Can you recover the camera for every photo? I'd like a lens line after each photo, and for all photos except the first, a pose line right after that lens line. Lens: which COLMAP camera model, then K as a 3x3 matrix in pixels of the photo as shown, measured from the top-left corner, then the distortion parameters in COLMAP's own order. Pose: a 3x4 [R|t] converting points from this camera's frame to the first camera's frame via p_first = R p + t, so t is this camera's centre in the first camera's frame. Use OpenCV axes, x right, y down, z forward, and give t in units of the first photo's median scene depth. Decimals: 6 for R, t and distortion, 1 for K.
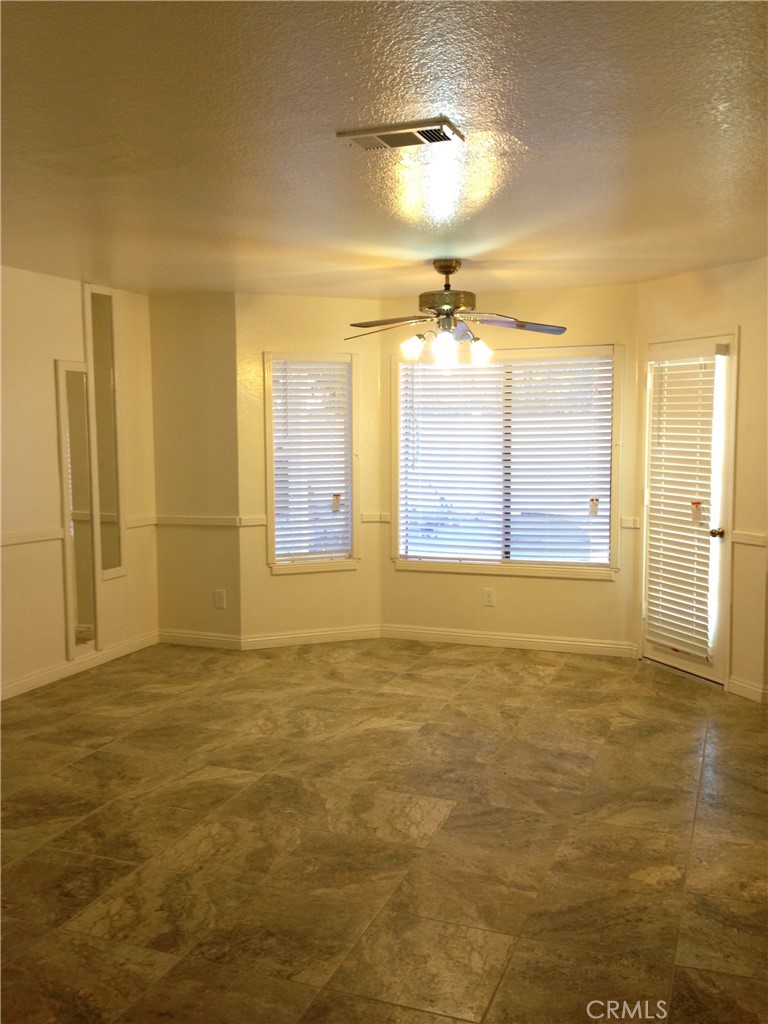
lens RADIAL K [[938.0, 0, 384.0], [0, 938.0, 512.0], [0, 0, 1]] dist [0.111979, -0.200008]
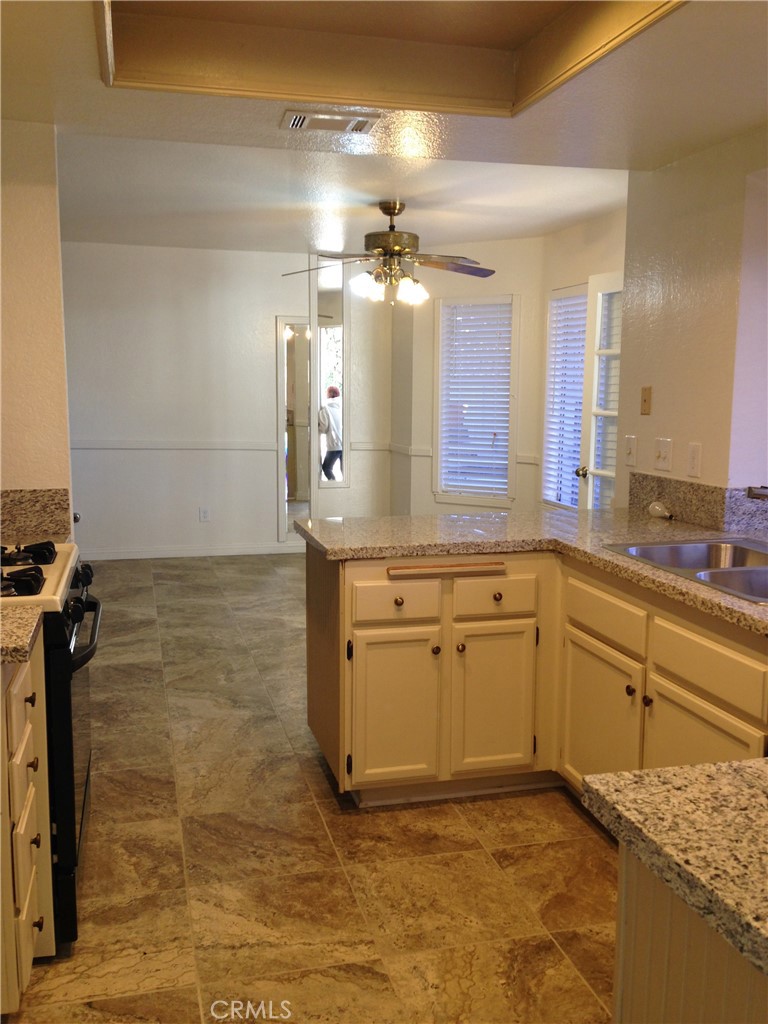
lens RADIAL K [[938.0, 0, 384.0], [0, 938.0, 512.0], [0, 0, 1]] dist [0.111979, -0.200008]
pose [[0.589322, 0.122946, -0.798488, 1.208871], [-0.087071, 0.992262, 0.088519, -0.024459], [0.803192, 0.017359, 0.595467, 0.483075]]
